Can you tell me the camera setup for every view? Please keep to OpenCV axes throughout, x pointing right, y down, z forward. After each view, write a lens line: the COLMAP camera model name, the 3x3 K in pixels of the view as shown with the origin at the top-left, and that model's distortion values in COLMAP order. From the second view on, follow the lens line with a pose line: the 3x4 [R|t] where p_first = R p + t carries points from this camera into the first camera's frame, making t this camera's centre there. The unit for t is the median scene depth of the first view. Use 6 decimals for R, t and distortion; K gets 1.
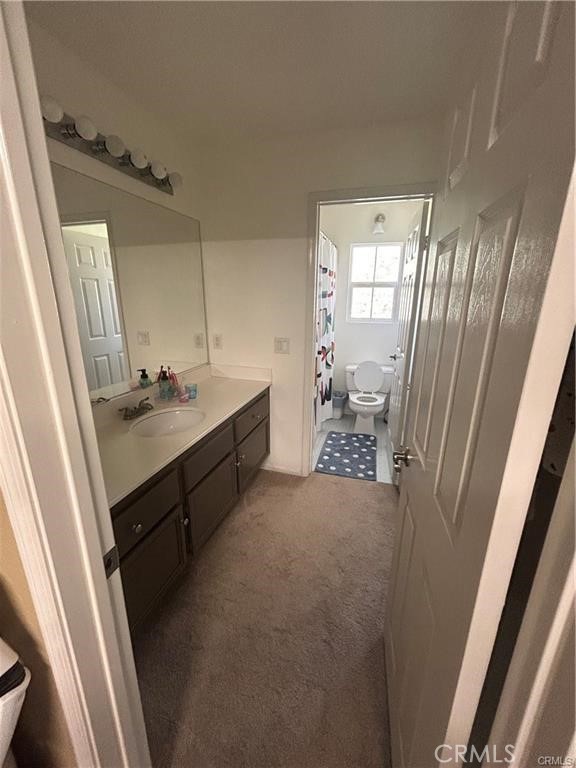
lens RADIAL K [[310.1, 0, 286.1], [0, 310.1, 385.0], [0, 0, 1]] dist [-0.003818, 0.000413]
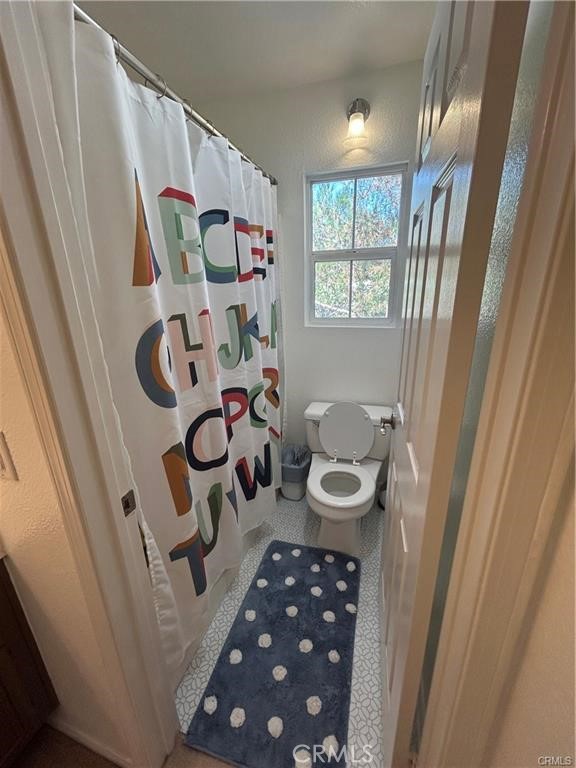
lens RADIAL K [[310.1, 0, 290.8], [0, 310.1, 383.4], [0, 0, 1]] dist [-0.003818, 0.000413]
pose [[0.999579, -0.028419, -0.005897, 0.188355], [0.028597, 0.999060, 0.032573, -0.135634], [0.004966, -0.032728, 0.999452, 0.502630]]
